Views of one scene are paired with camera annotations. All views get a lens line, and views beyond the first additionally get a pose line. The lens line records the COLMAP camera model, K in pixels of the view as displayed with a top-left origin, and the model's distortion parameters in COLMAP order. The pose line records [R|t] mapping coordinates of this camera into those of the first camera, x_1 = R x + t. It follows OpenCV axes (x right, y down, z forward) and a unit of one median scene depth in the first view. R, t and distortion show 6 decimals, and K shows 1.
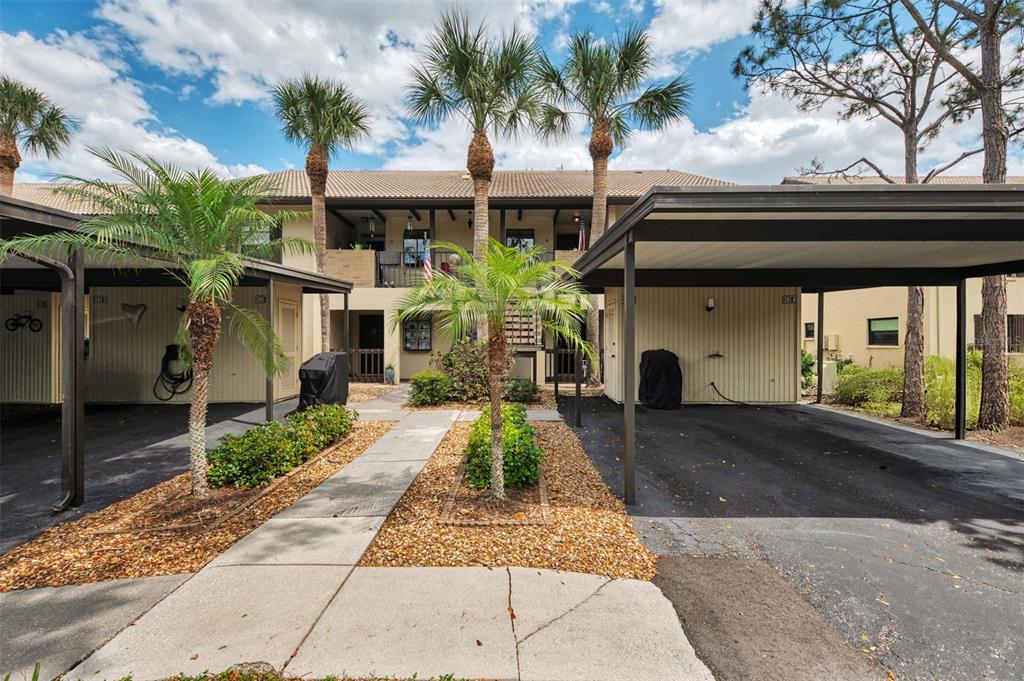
lens RADIAL K [[484.1, 0, 514.0], [0, 484.1, 332.9], [0, 0, 1]] dist [0.000509, 0.000254]
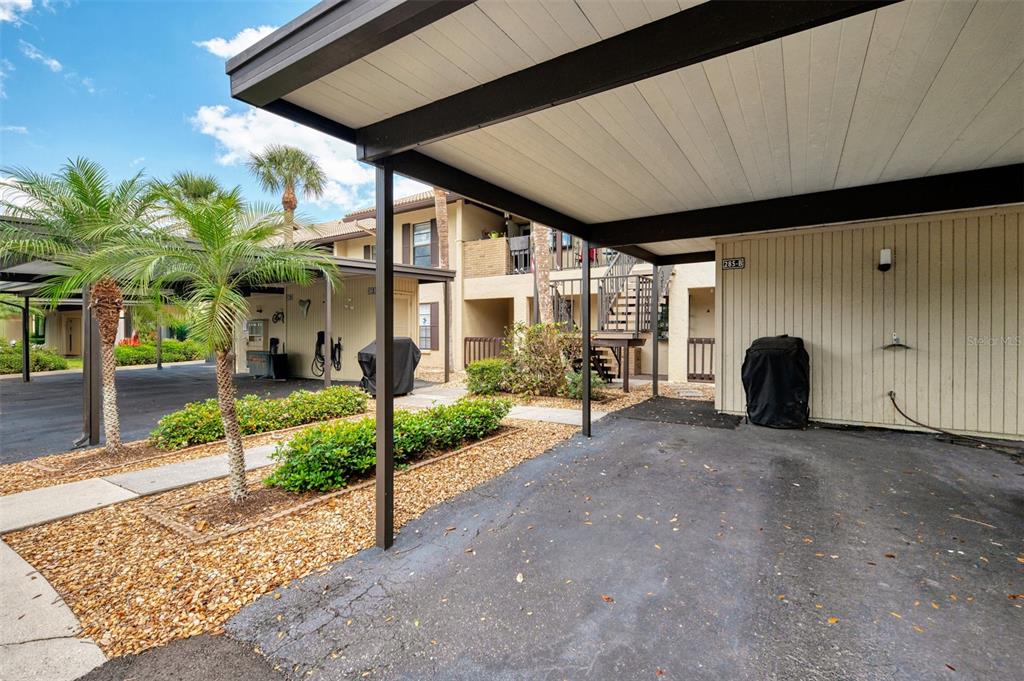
lens RADIAL K [[484.1, 0, 514.0], [0, 484.1, 332.9], [0, 0, 1]] dist [0.000509, 0.000254]
pose [[0.827623, -0.003805, -0.561272, 0.361475], [0.010015, 0.999918, 0.007989, 0.020551], [0.561196, -0.012233, 0.827593, 0.246902]]
